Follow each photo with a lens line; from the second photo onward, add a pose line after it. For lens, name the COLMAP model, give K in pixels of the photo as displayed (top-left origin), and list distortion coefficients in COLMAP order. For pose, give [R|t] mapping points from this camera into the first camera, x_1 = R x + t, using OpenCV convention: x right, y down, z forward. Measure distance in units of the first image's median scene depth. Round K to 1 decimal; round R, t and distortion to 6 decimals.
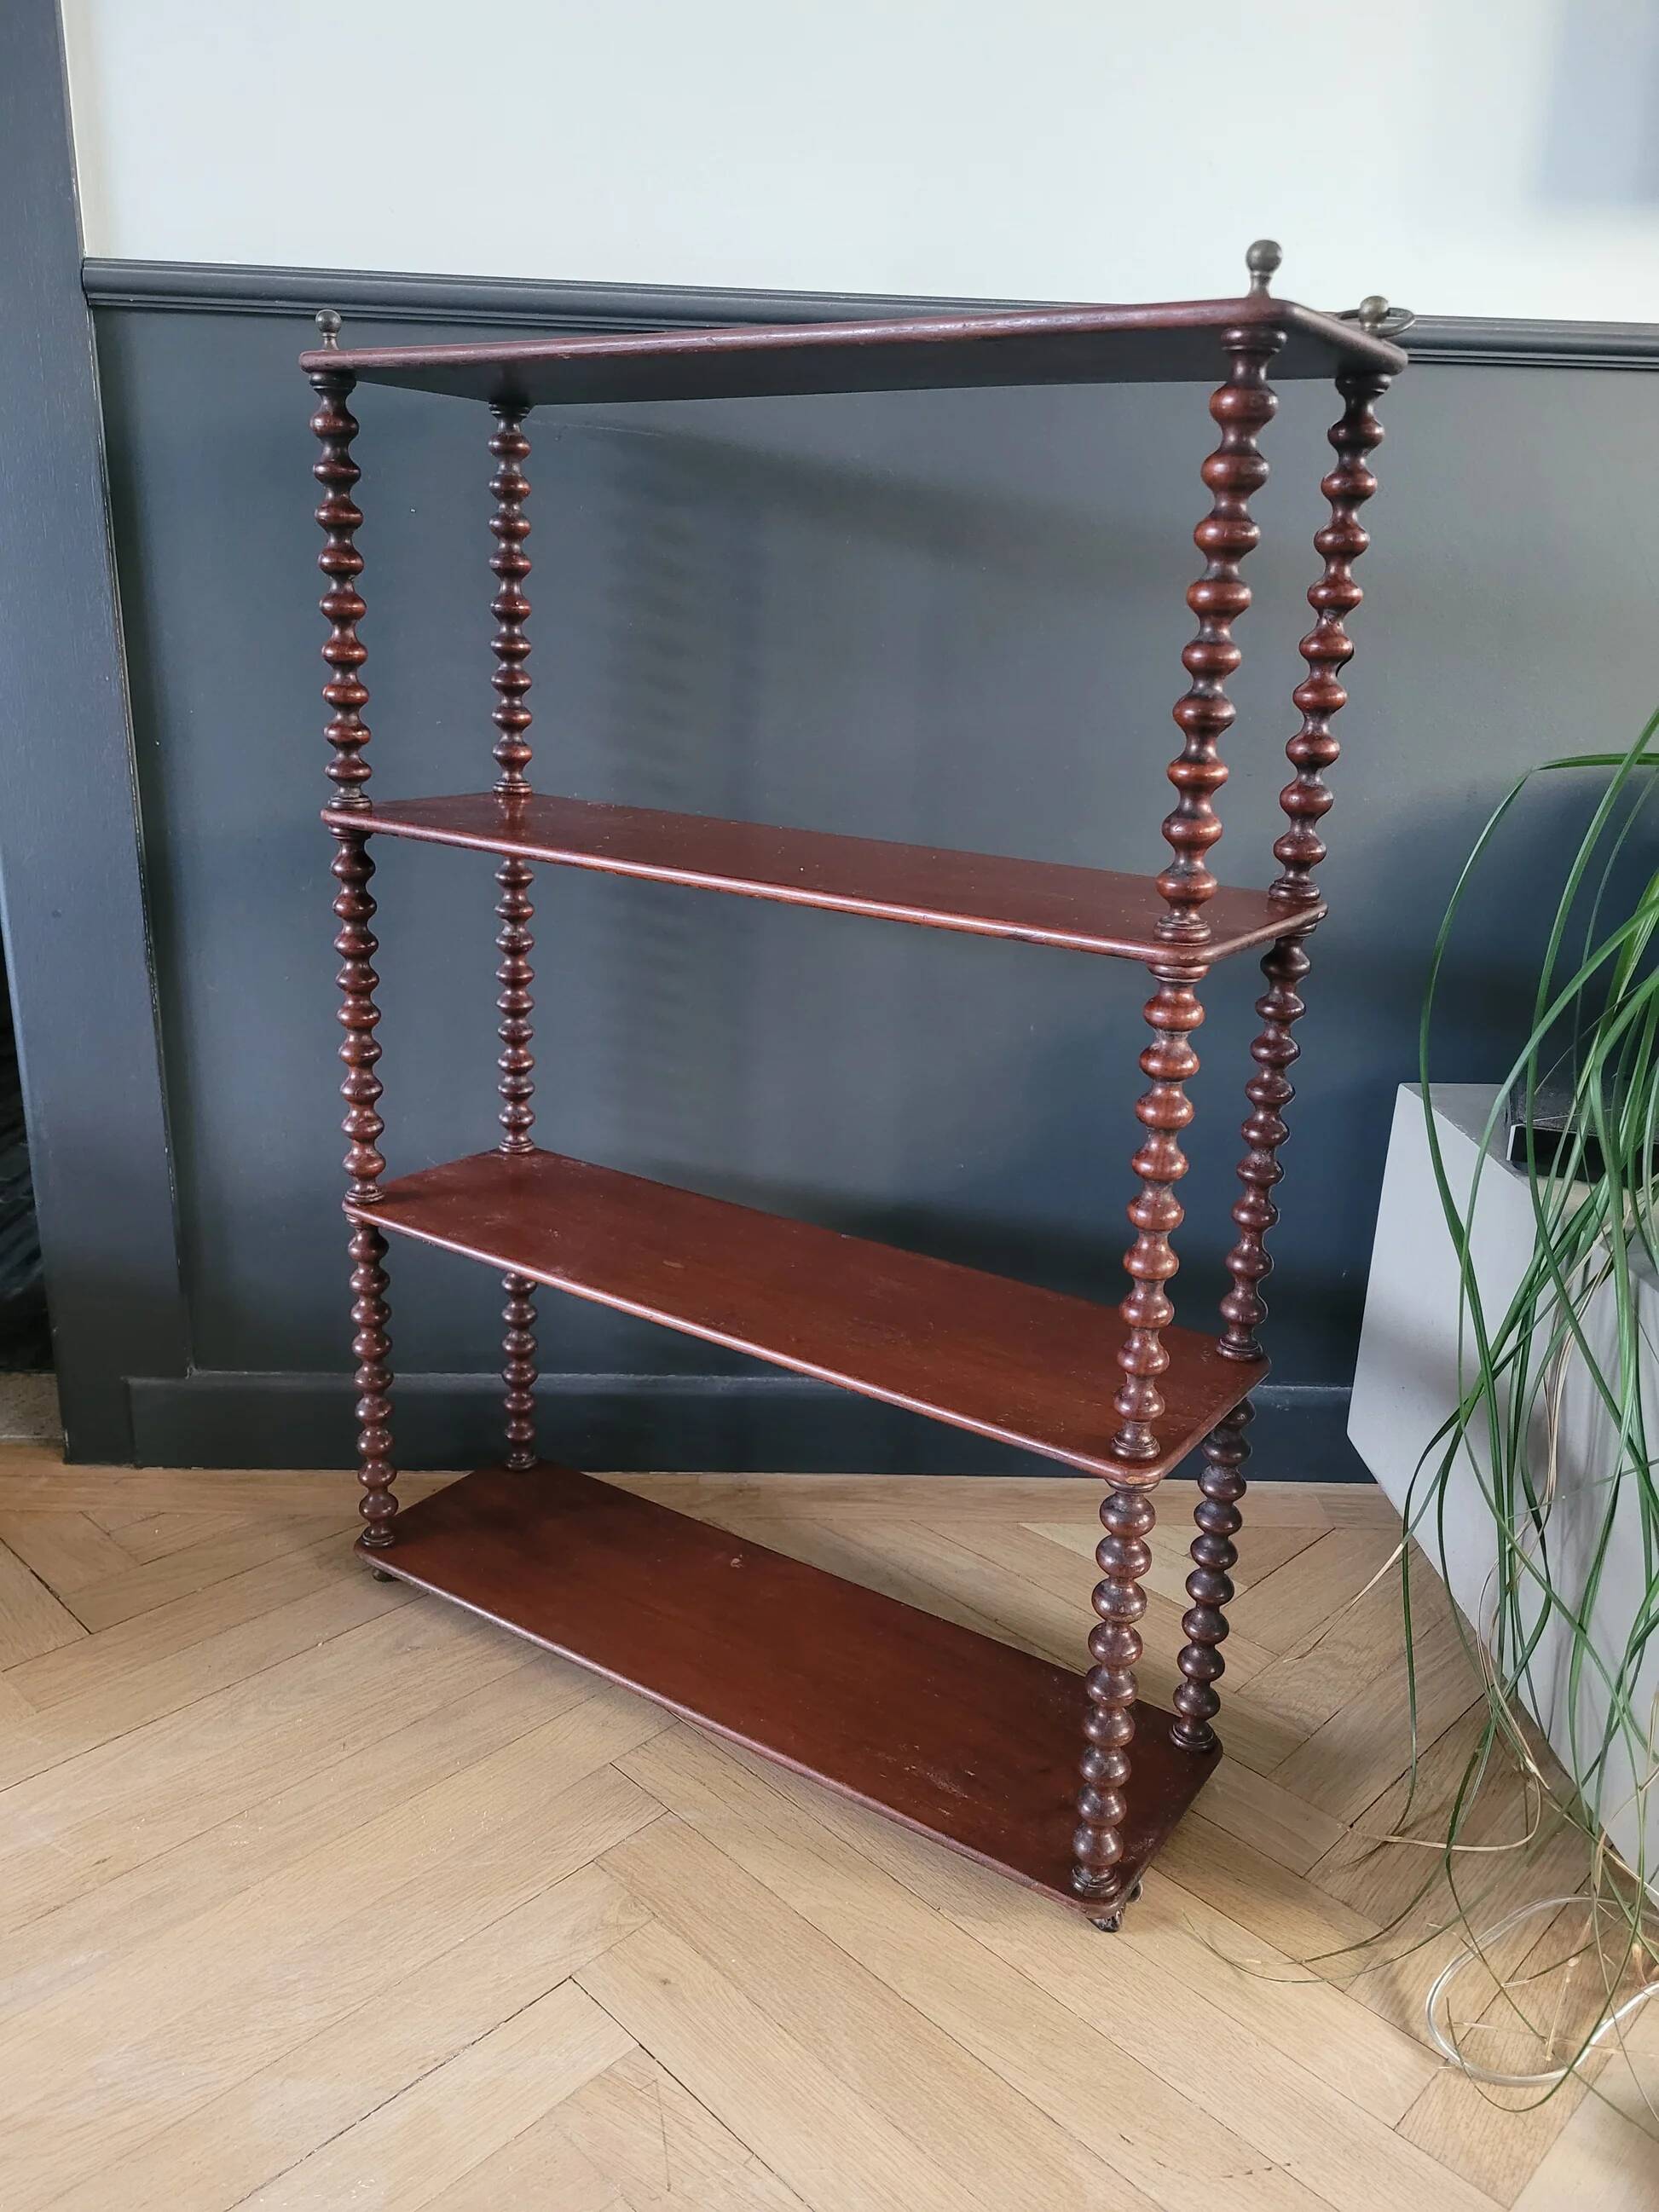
lens RADIAL K [[1658.3, 0, 831.7], [0, 1658.3, 1126.6], [0, 0, 1]] dist [0.048328, -0.039376]
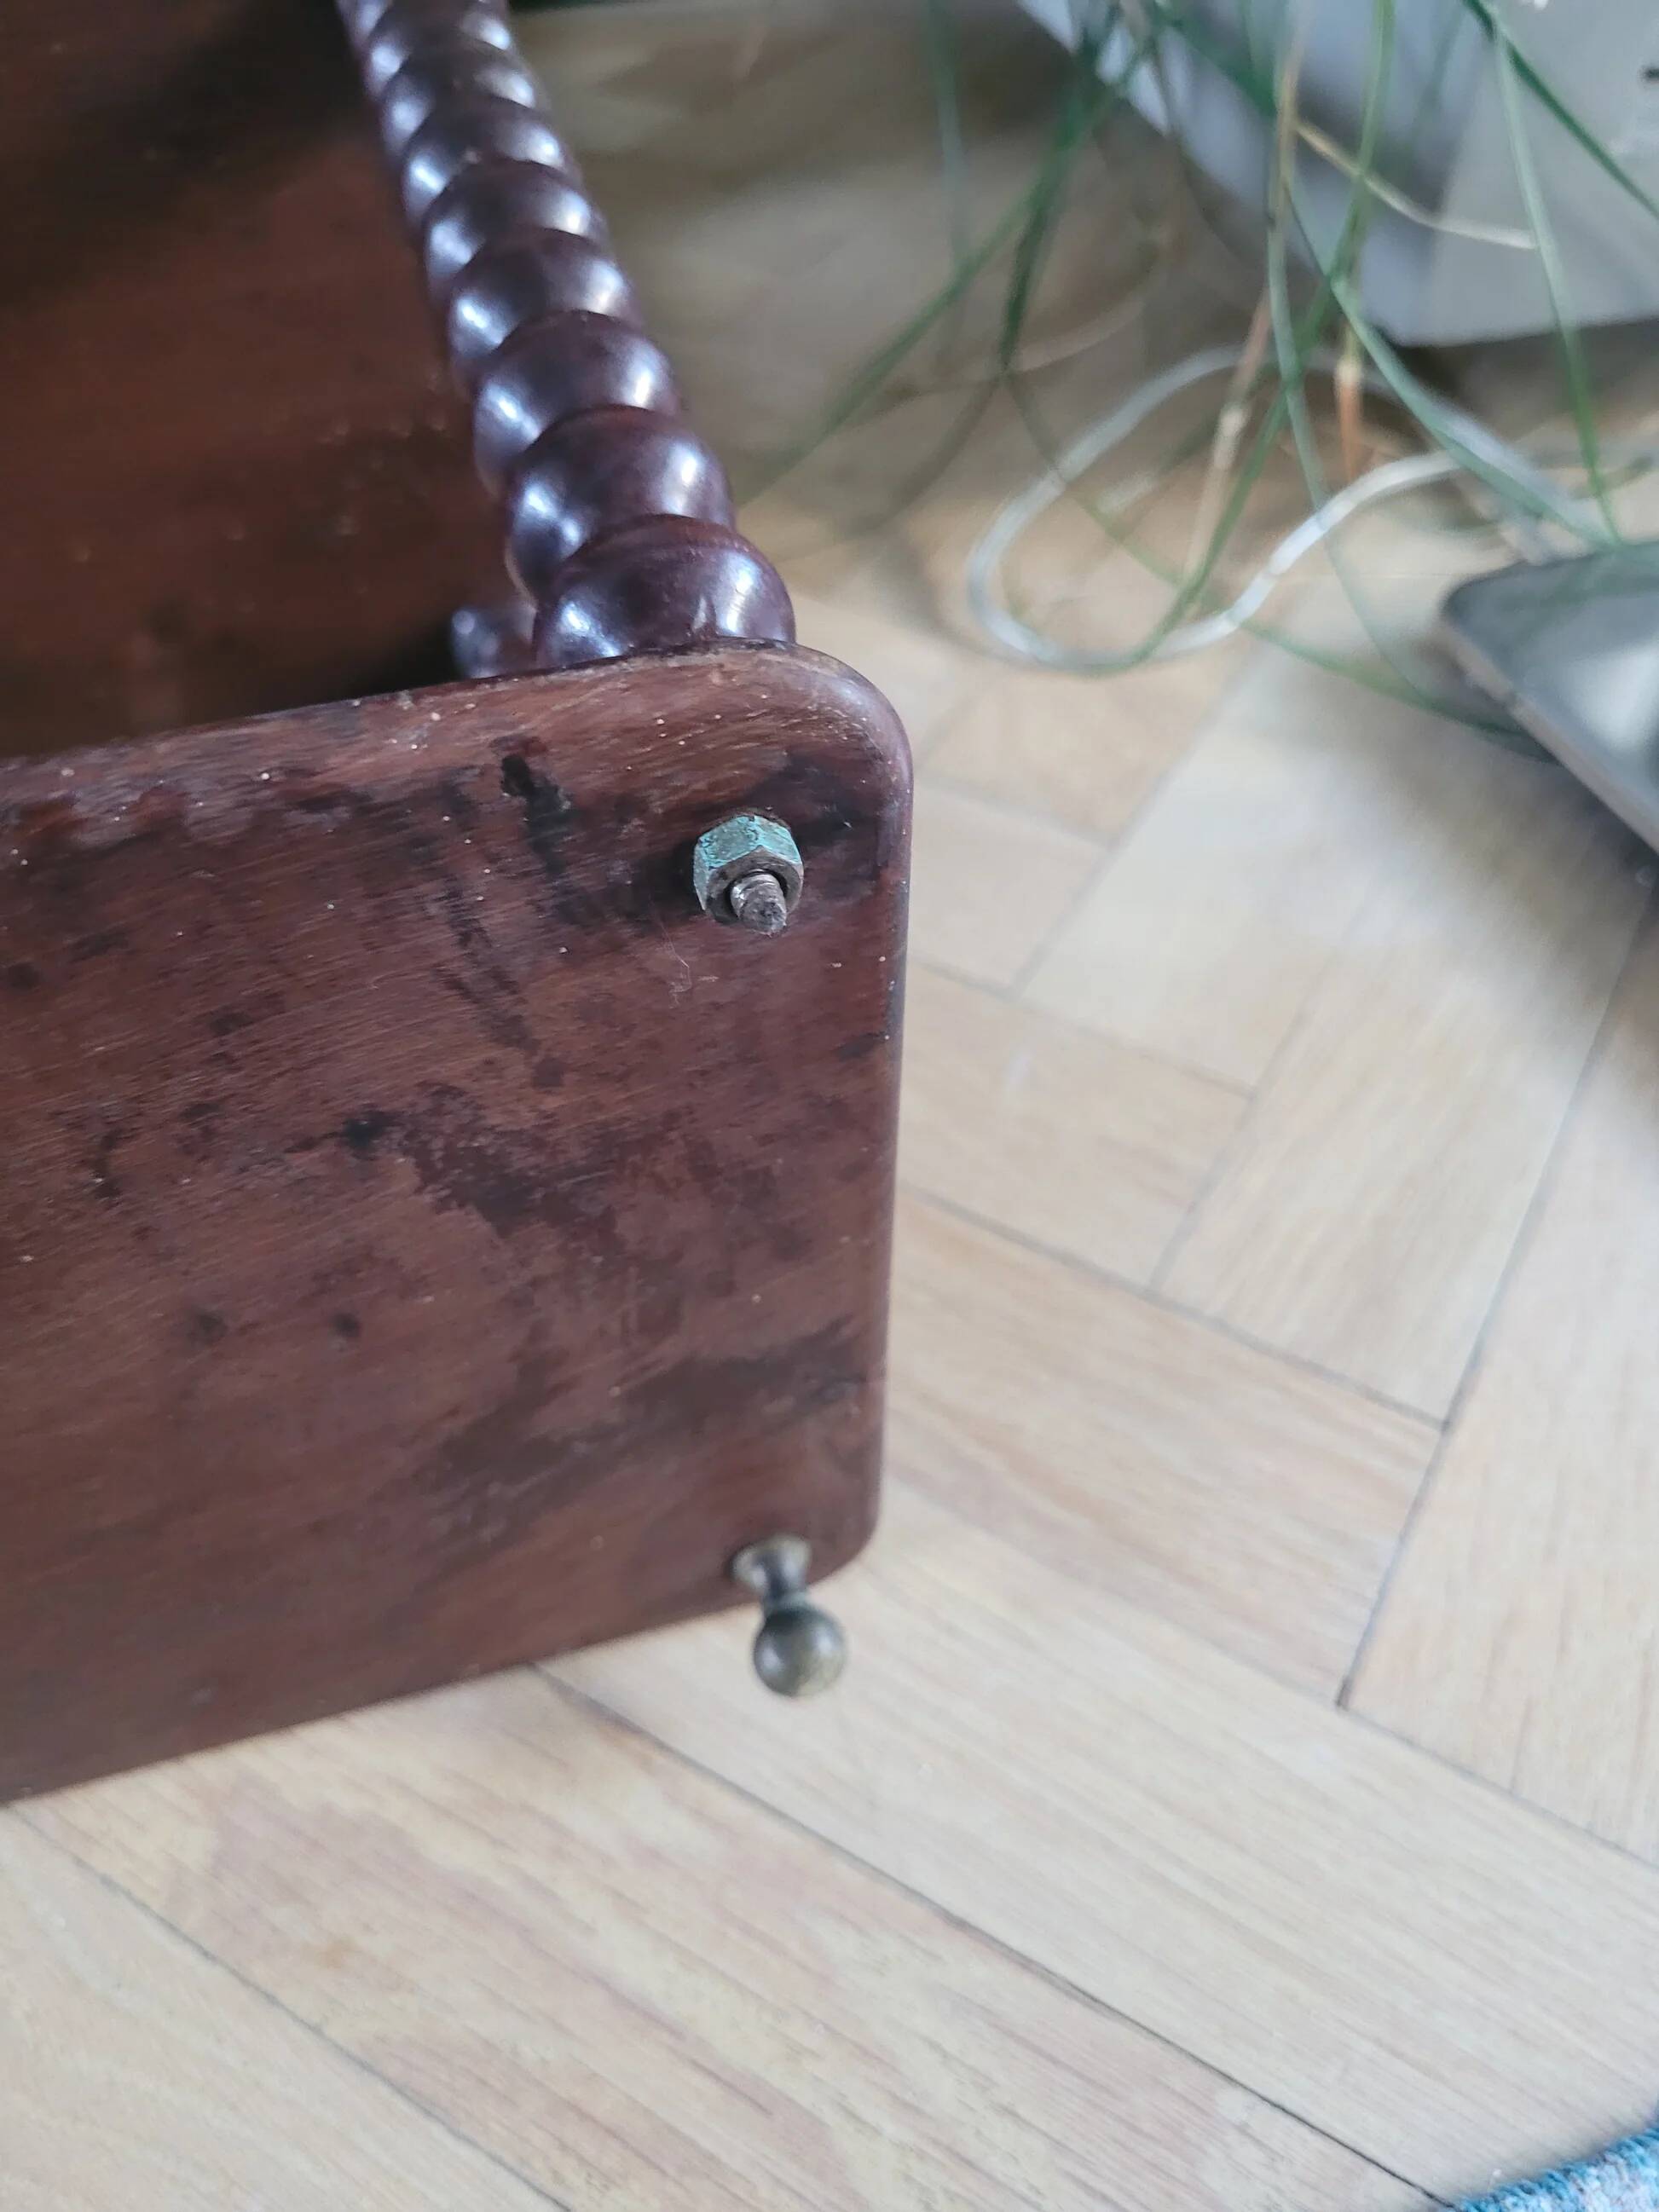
lens RADIAL K [[1735.2, 0, 829.5], [0, 1735.2, 1106.0], [0, 0, 1]] dist [-0.001652, -0.001645]
pose [[0.967823, -0.213040, 0.133915, 0.187240], [0.117746, 0.853740, 0.507212, 0.352479], [-0.222385, -0.475123, 0.851354, 0.433550]]
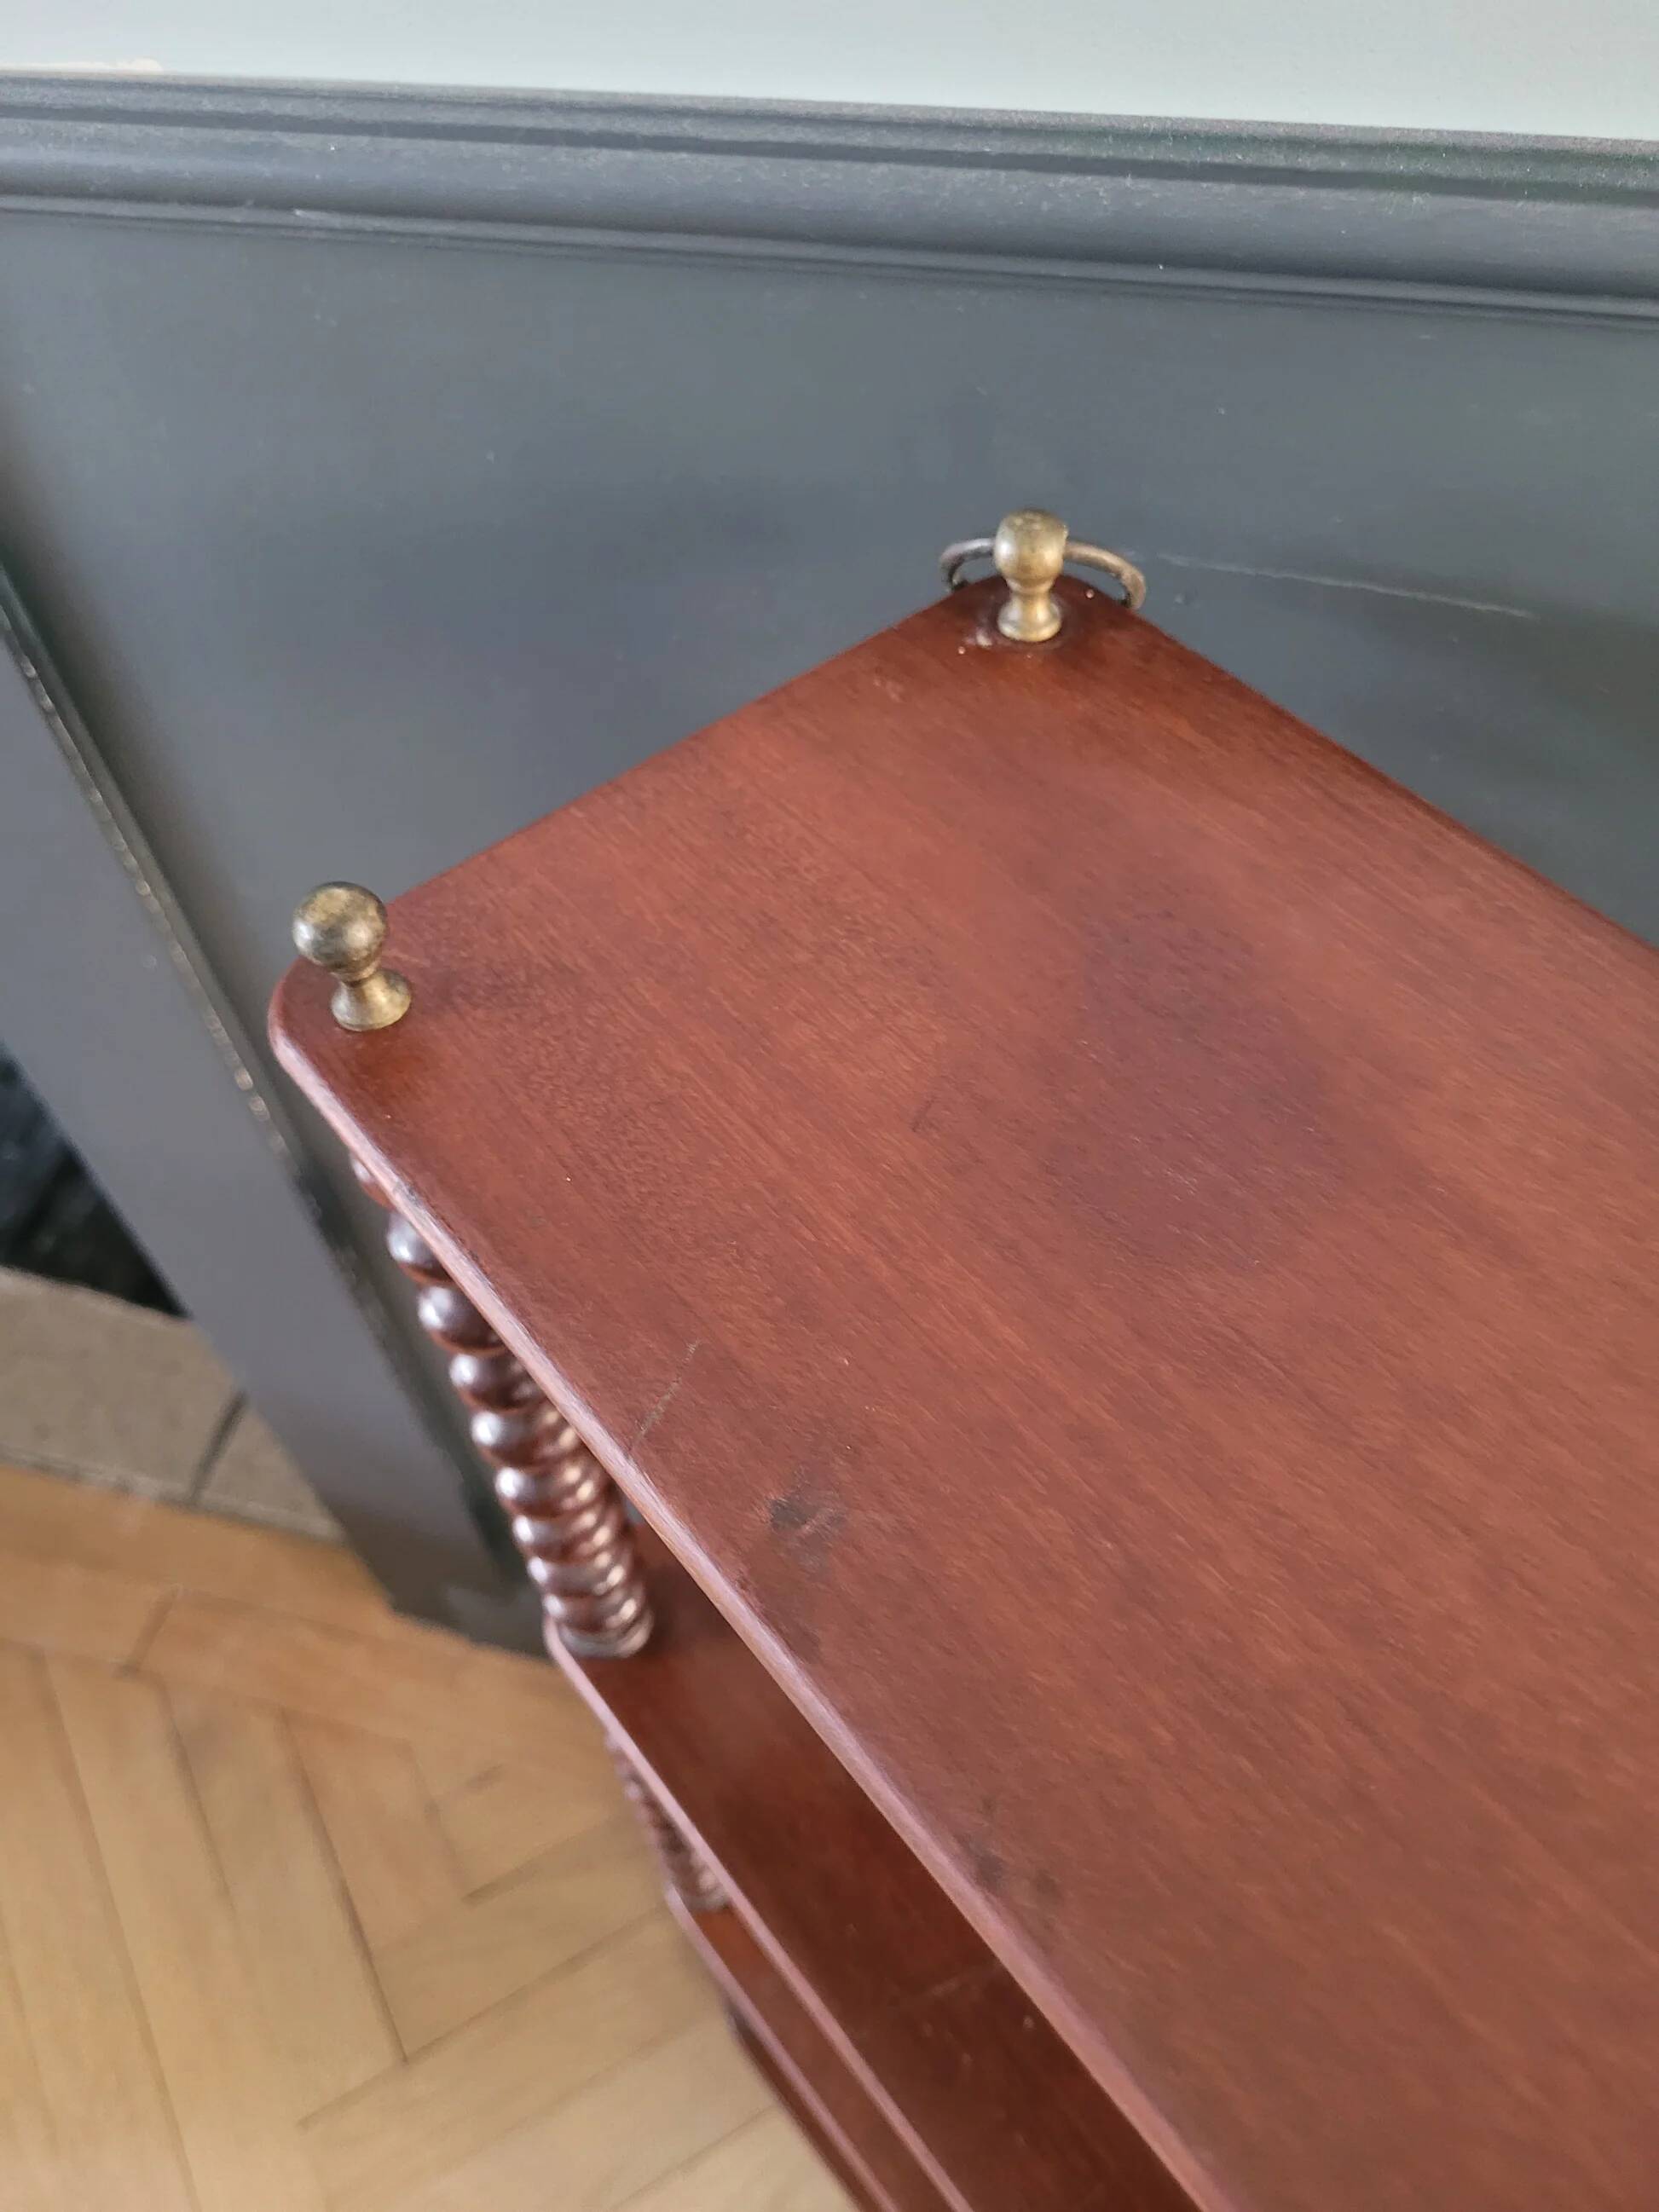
lens RADIAL K [[1735.2, 0, 829.5], [0, 1735.2, 1106.0], [0, 0, 1]] dist [-0.001652, -0.001645]
pose [[0.954176, 0.167829, -0.247755, -0.158103], [0.001657, 0.824951, 0.565202, -0.625279], [0.299243, -0.539712, 0.786870, 0.812036]]
